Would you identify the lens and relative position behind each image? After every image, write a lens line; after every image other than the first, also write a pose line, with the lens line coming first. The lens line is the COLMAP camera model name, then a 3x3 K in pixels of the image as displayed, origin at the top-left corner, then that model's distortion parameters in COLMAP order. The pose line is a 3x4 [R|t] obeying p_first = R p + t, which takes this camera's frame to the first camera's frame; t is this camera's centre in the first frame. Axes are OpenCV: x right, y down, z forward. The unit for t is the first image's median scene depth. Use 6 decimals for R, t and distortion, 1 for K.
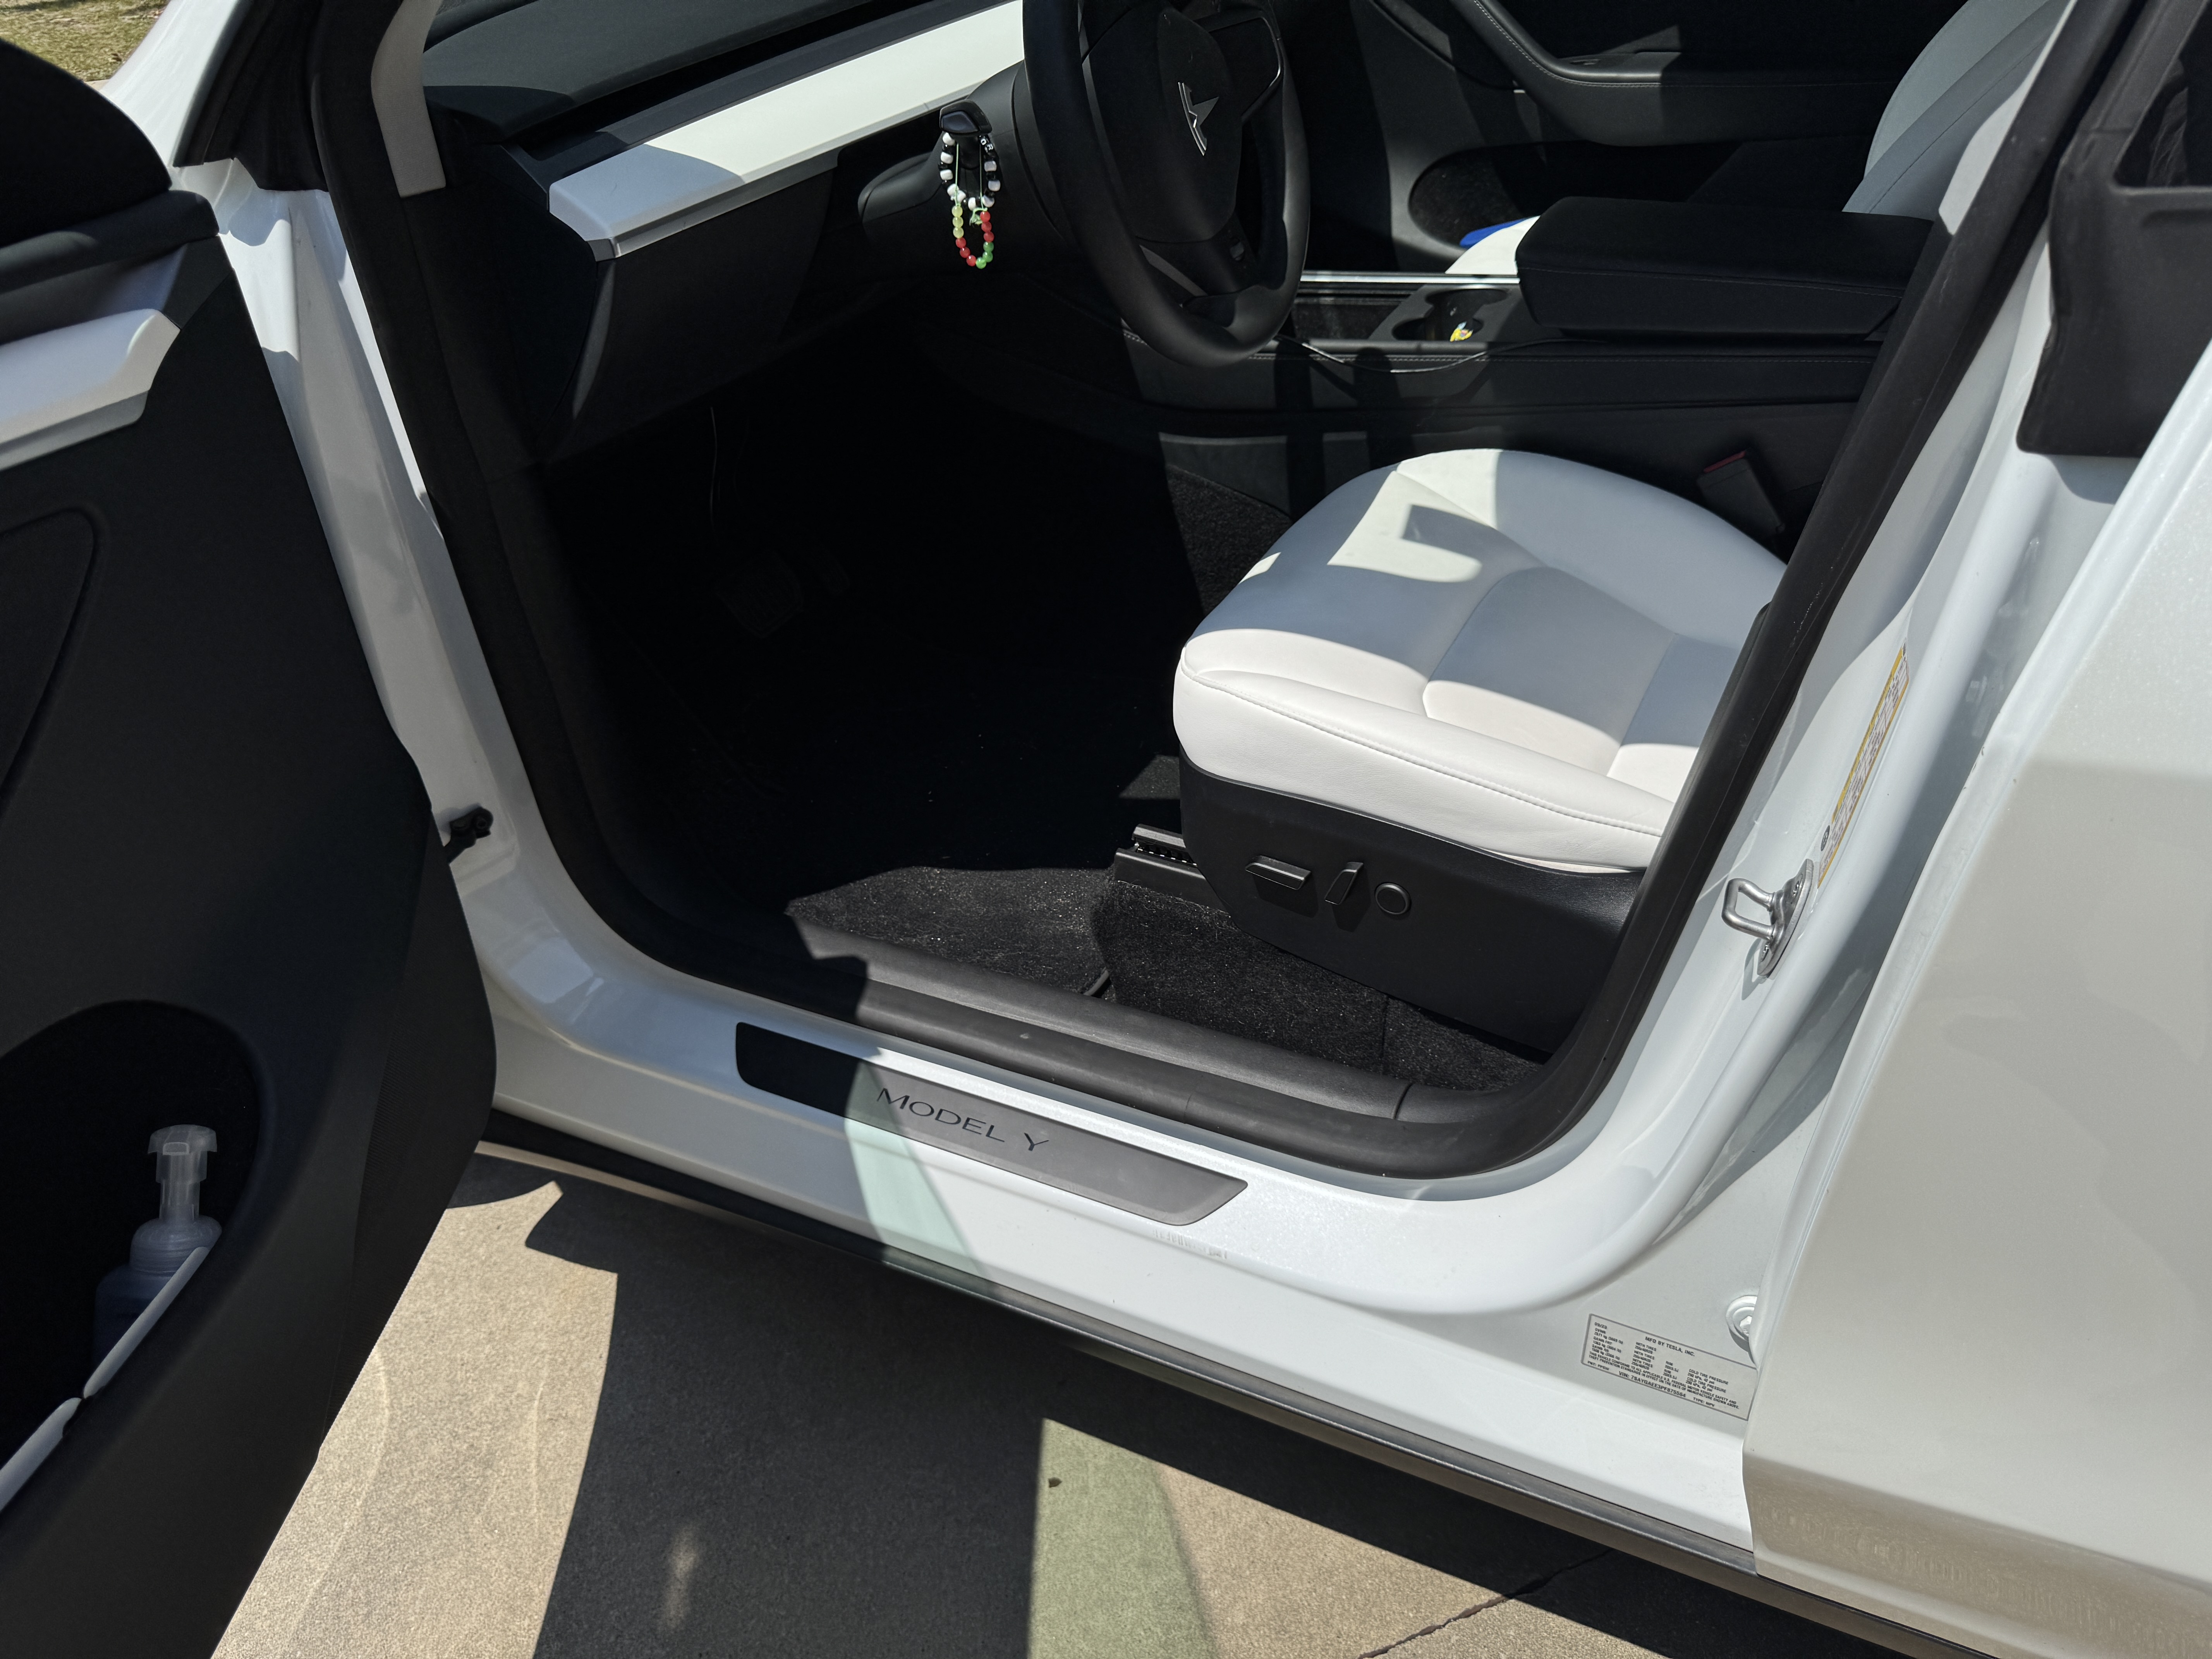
lens RADIAL K [[1566.1, 0, 1087.1], [0, 1566.1, 824.3], [0, 0, 1]] dist [0.032479, -0.037025]
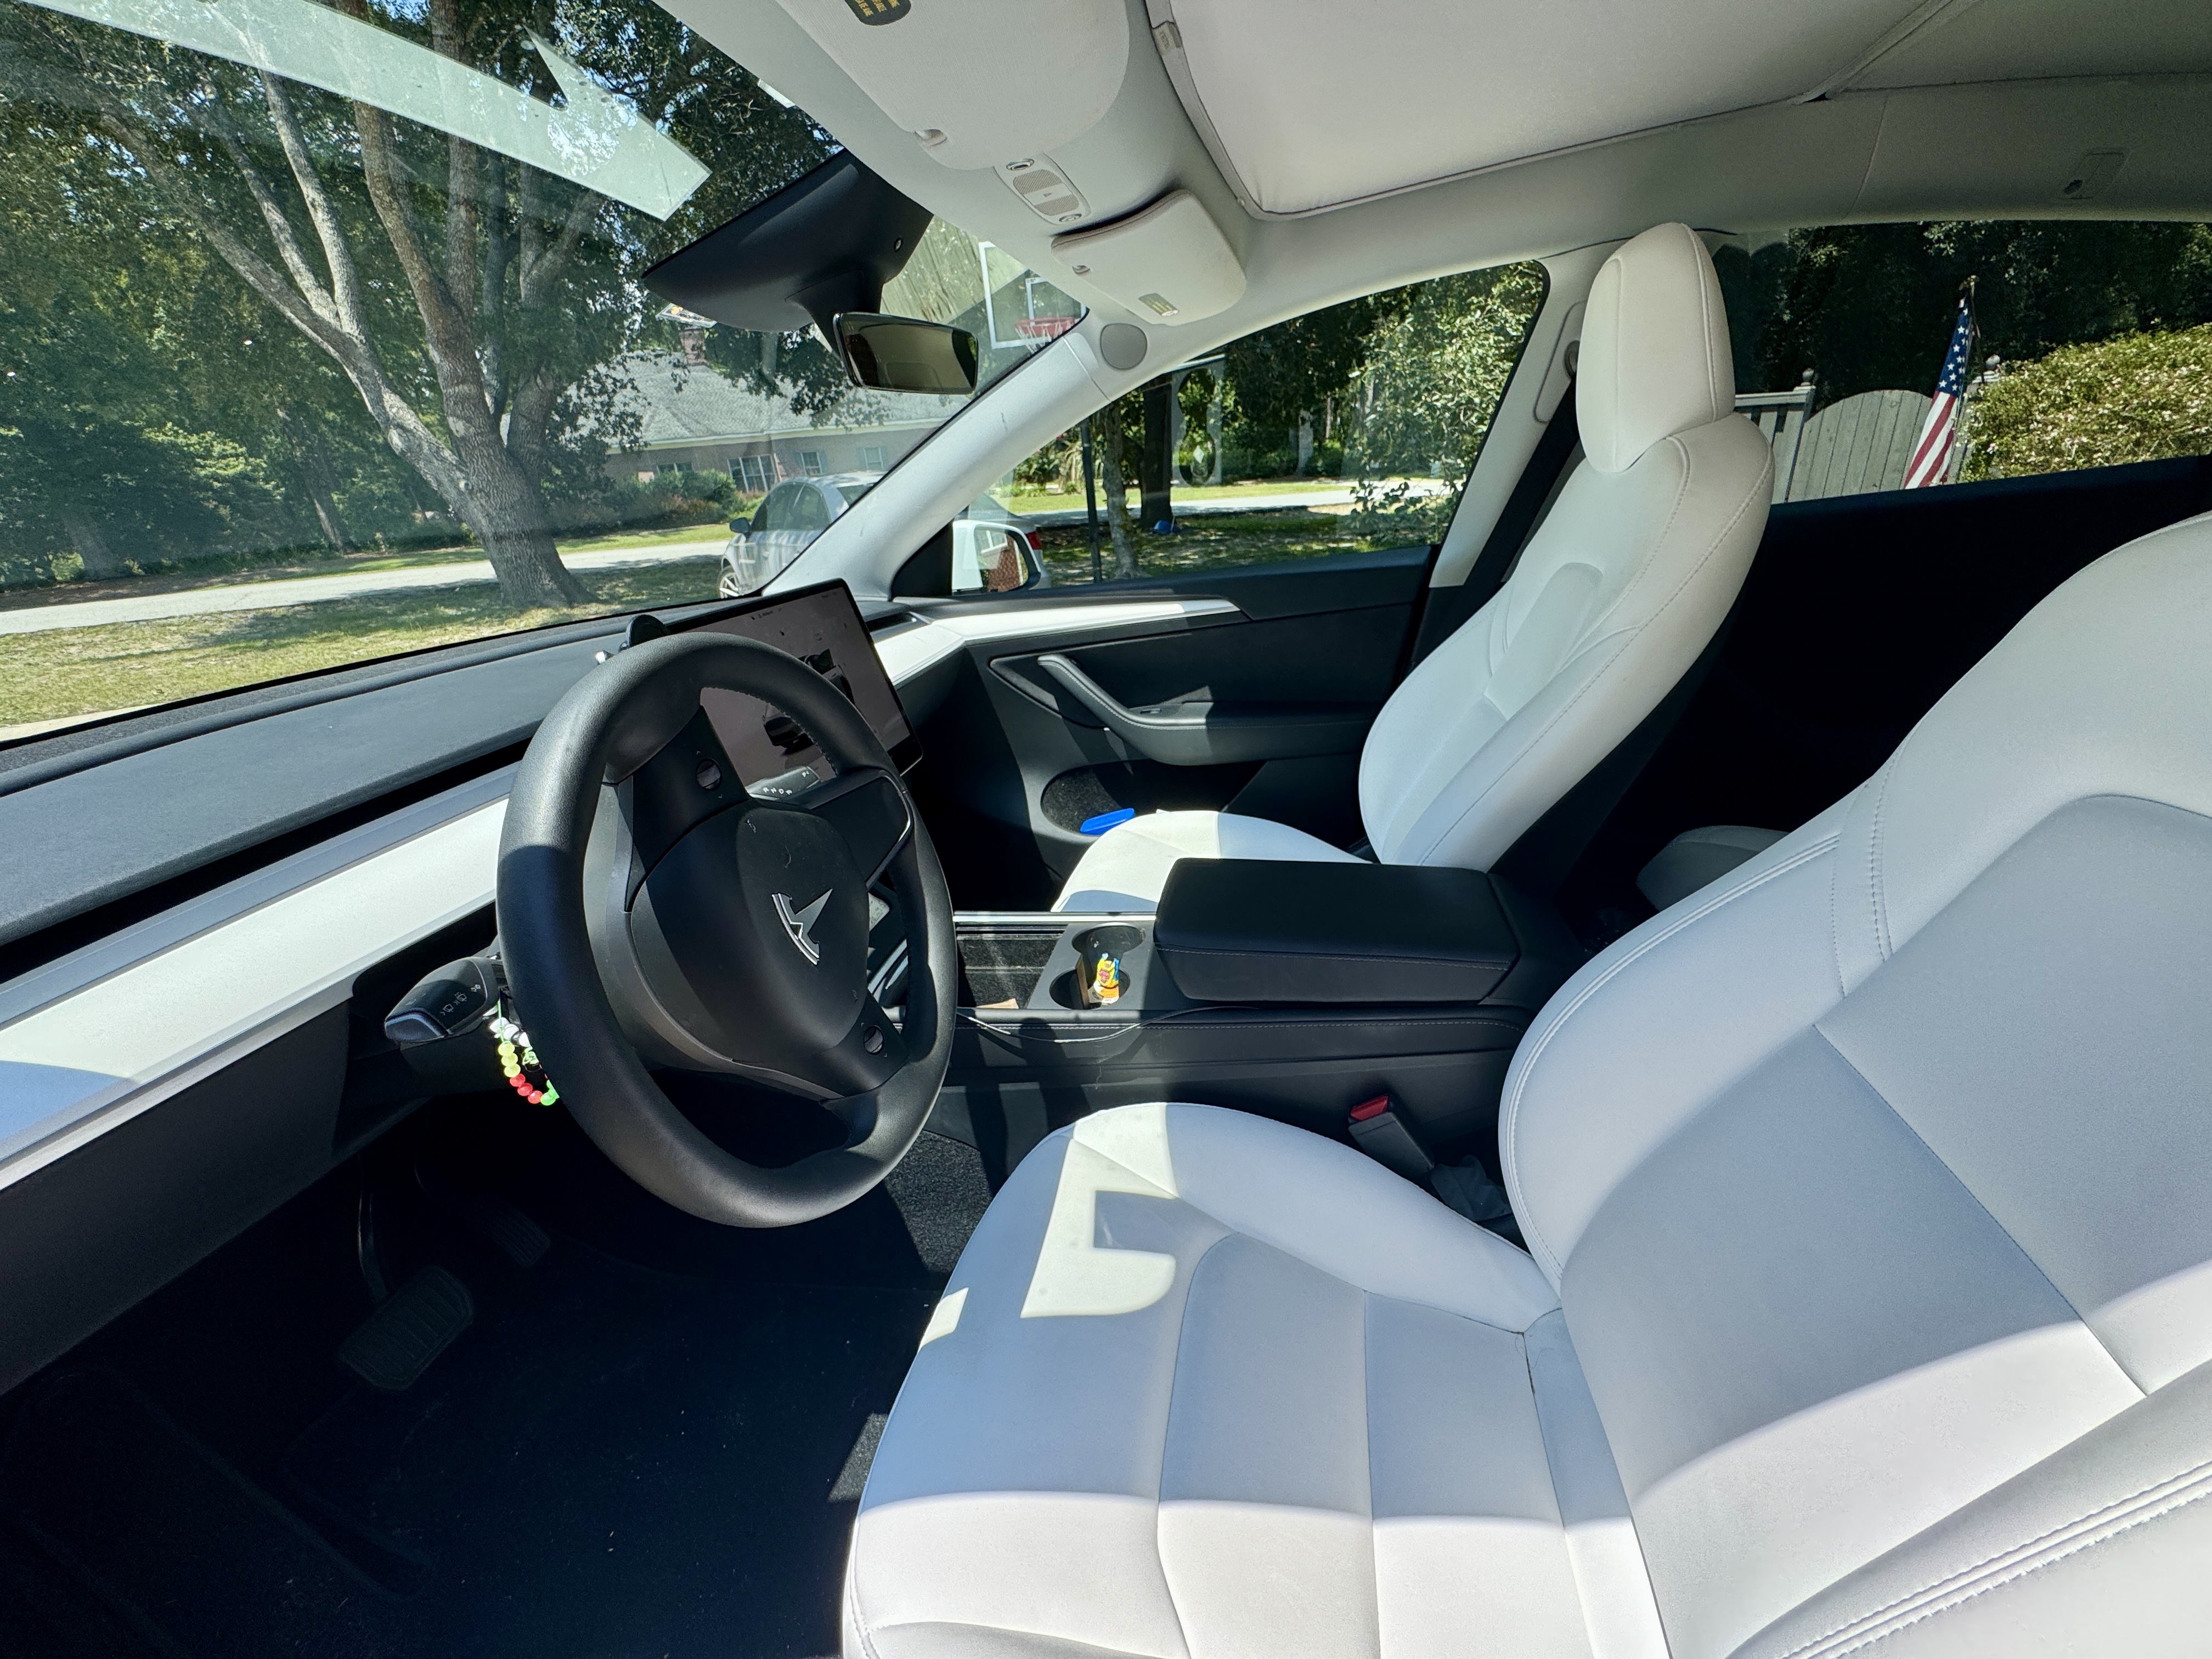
lens RADIAL K [[883.5, 0, 1096.1], [0, 883.5, 830.6], [0, 0, 1]] dist [-0.001079, -0.000596]
pose [[0.964674, -0.086421, 0.248868, 0.085389], [0.143957, 0.964077, -0.223231, -0.292534], [-0.220636, 0.251172, 0.942461, 0.402248]]
